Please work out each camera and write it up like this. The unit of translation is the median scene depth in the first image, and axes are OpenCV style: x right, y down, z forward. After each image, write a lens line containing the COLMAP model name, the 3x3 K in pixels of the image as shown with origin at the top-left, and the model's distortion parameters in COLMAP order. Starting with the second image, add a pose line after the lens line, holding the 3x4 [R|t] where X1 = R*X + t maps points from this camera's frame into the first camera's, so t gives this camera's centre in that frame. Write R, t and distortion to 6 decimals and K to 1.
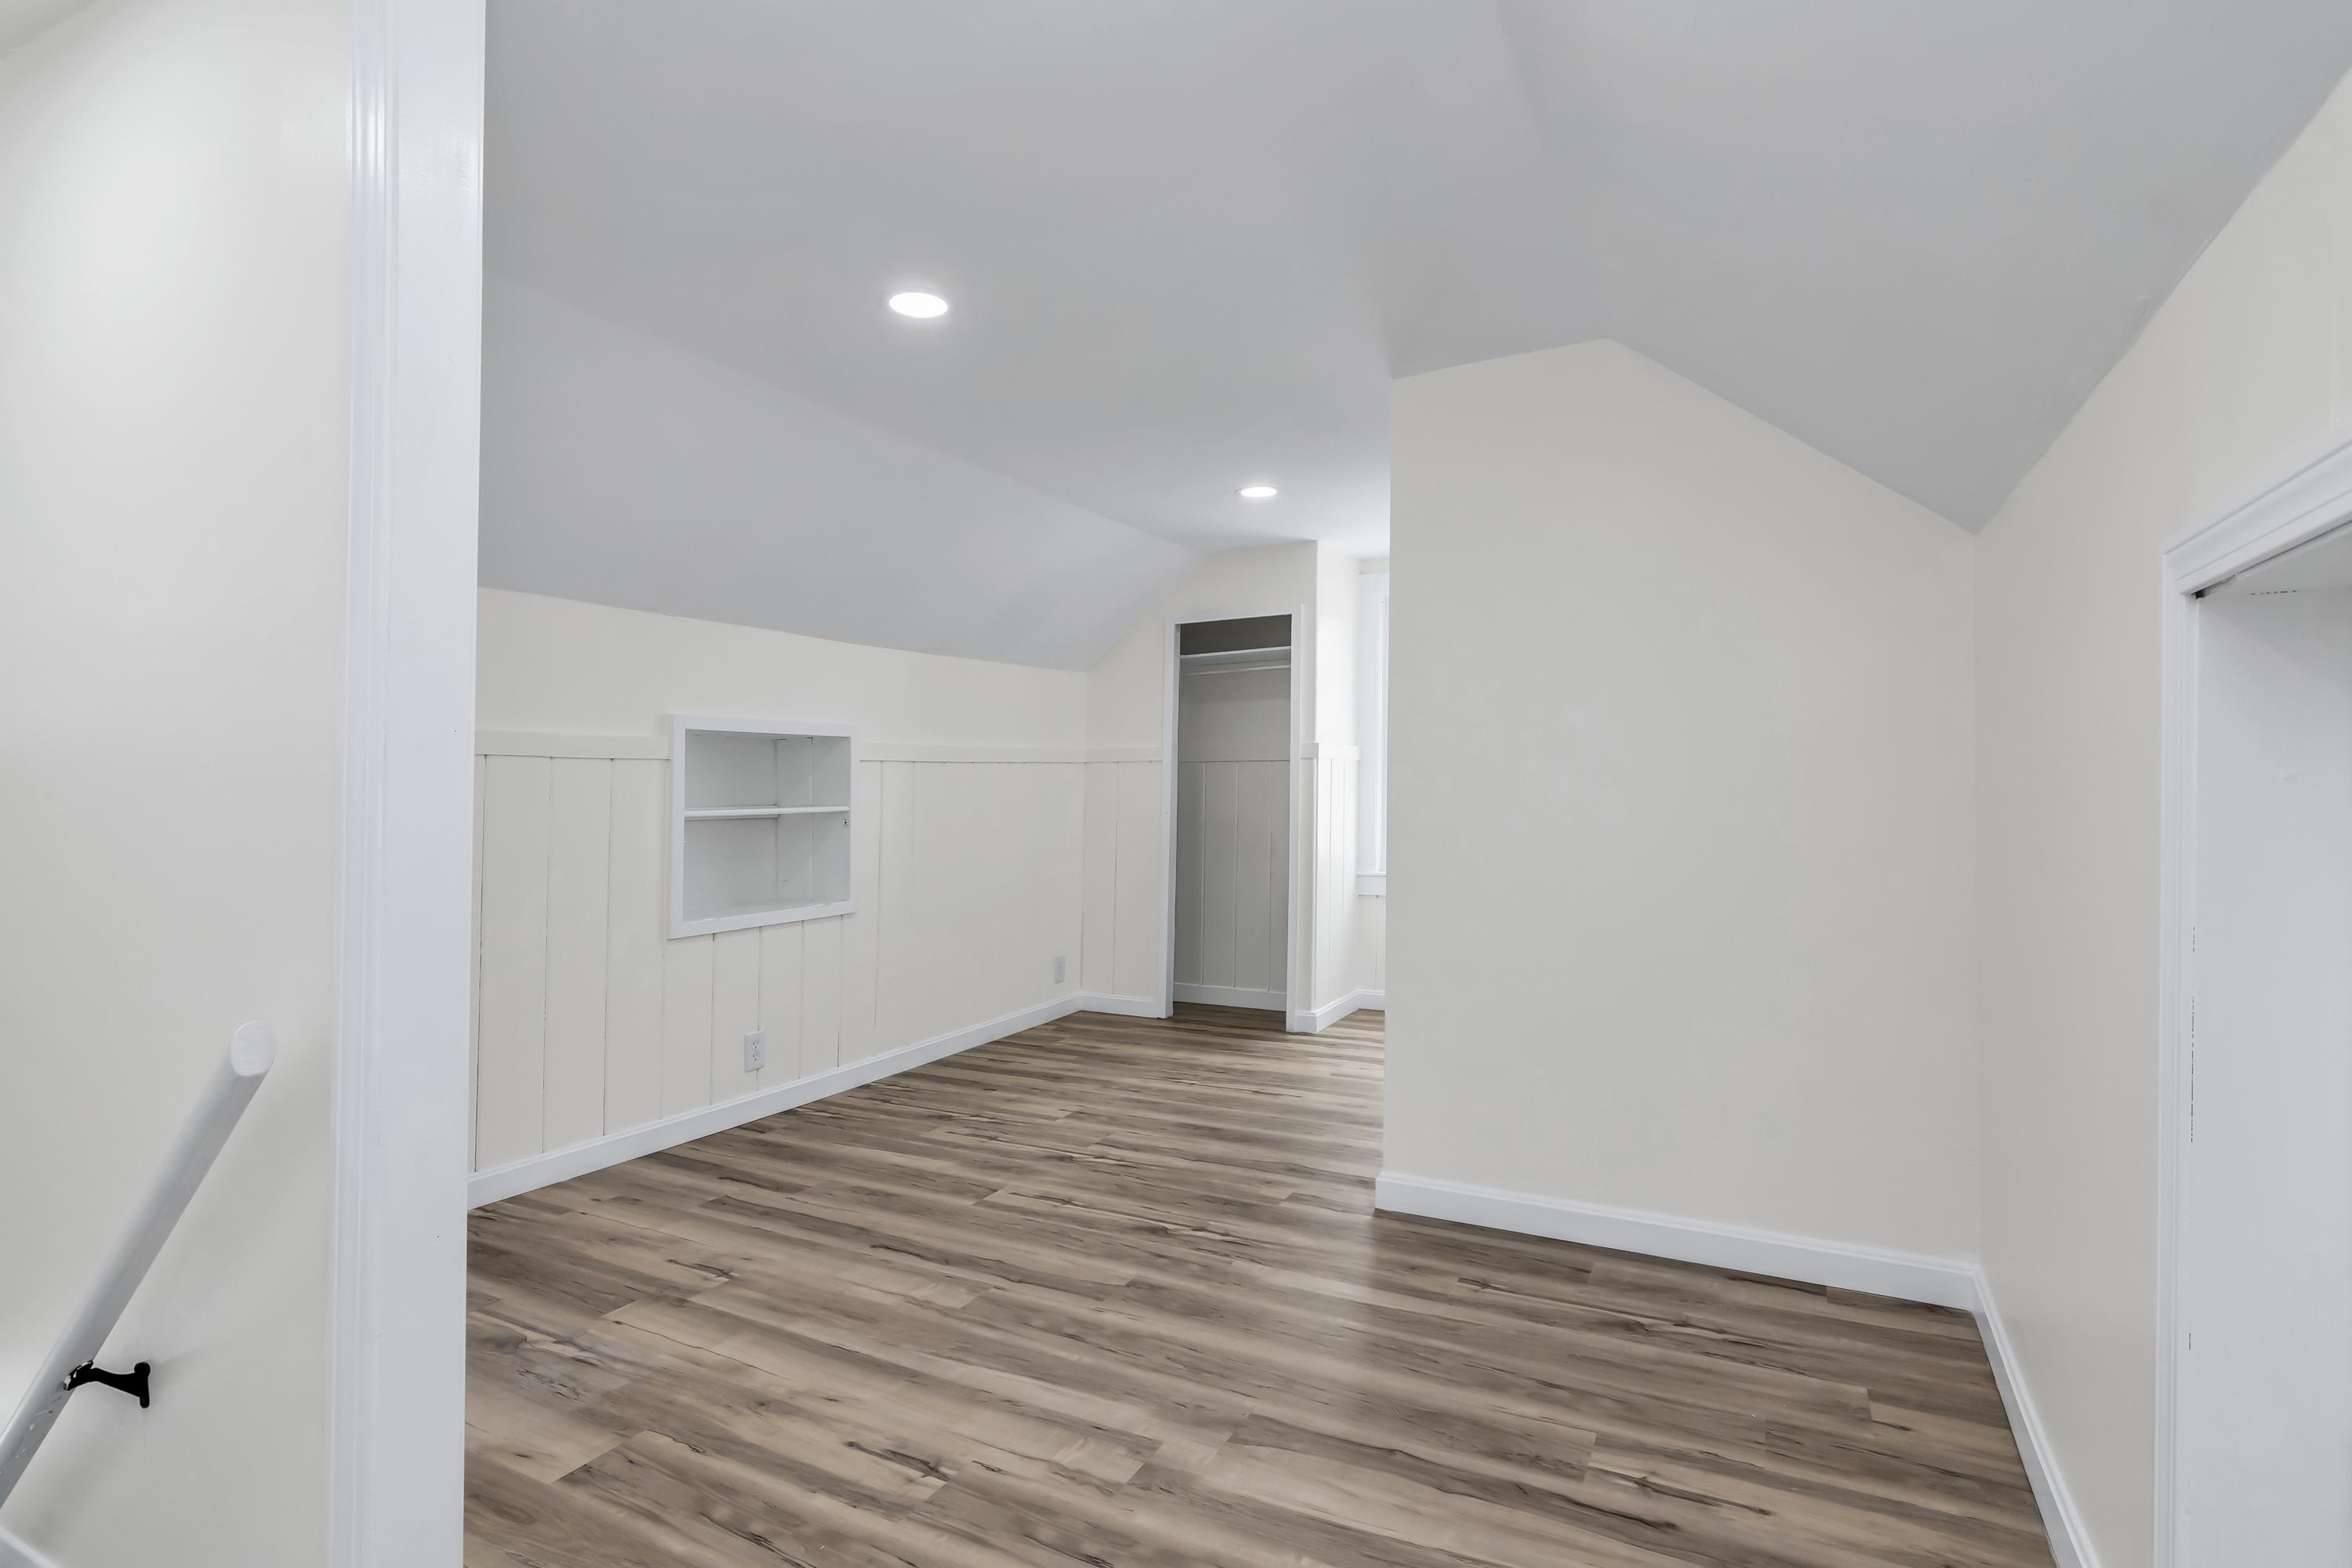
lens RADIAL K [[1185.7, 0, 1207.1], [0, 1185.7, 796.3], [0, 0, 1]] dist [0.001477, 0.001000]
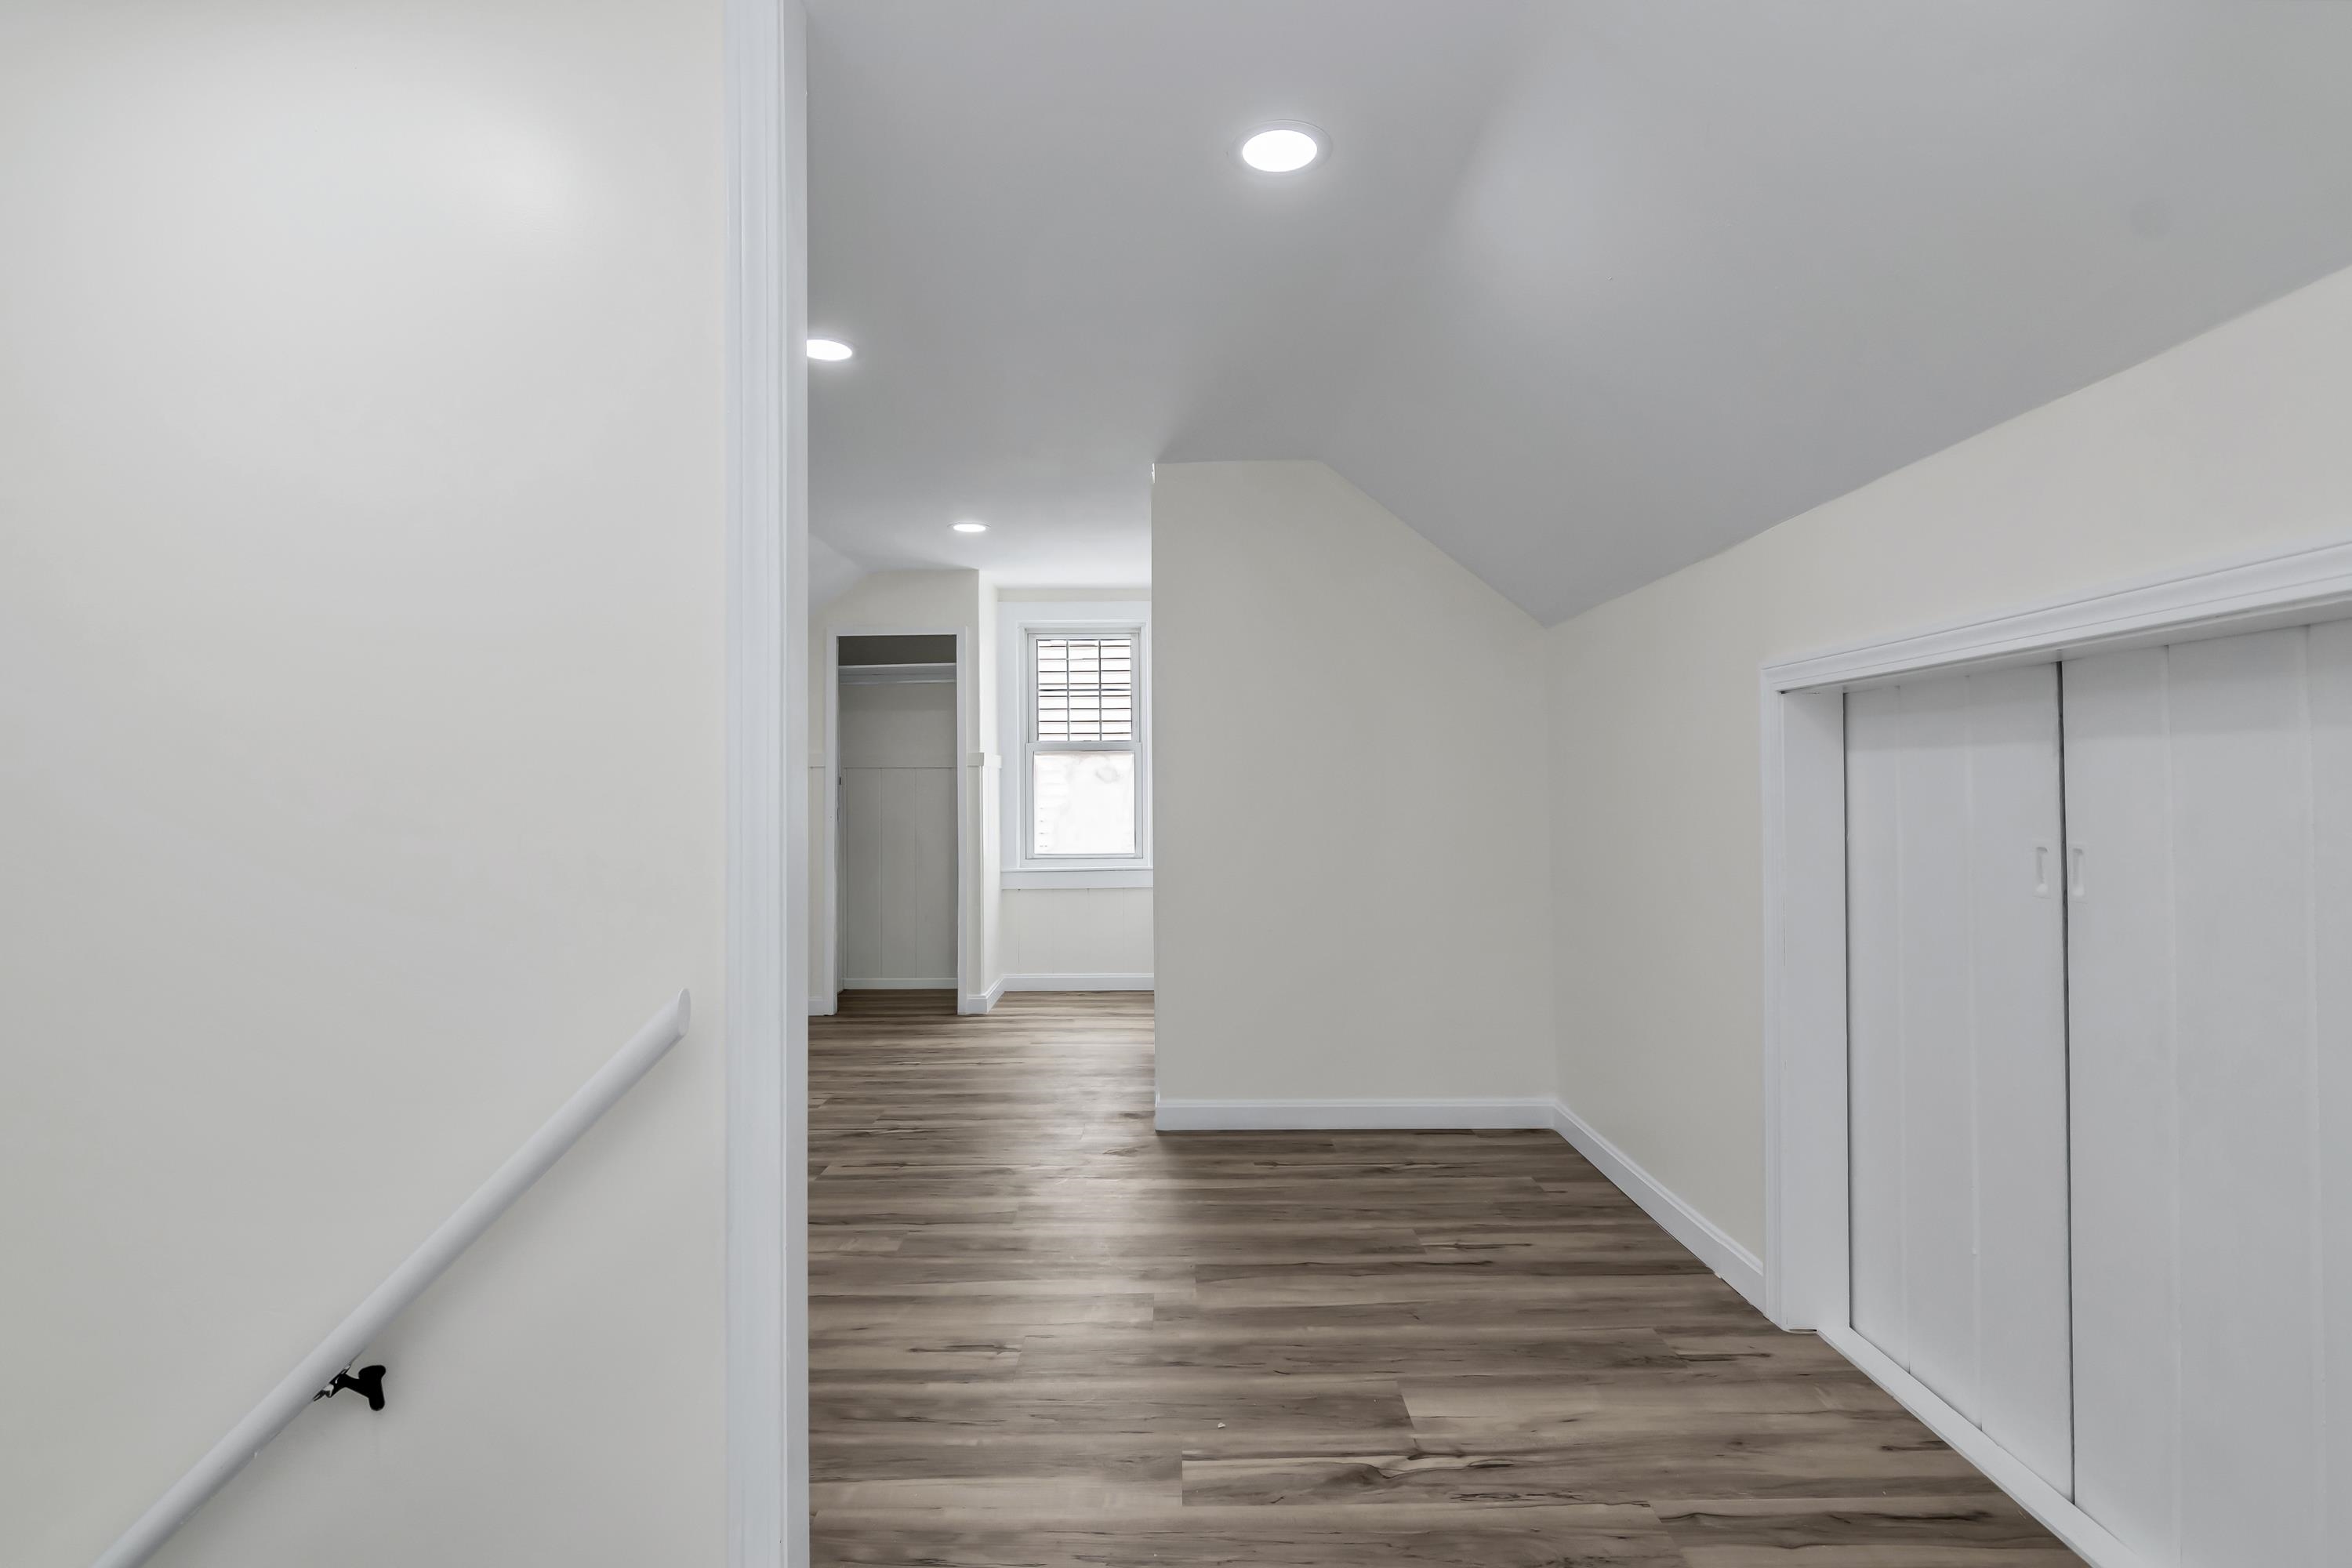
lens RADIAL K [[1185.7, 0, 1207.1], [0, 1185.7, 796.3], [0, 0, 1]] dist [0.001477, 0.001000]
pose [[0.874118, -0.001606, 0.485711, -0.485850], [0.004478, 0.999979, -0.004754, 0.004415], [-0.485693, 0.006331, 0.874106, -0.133612]]
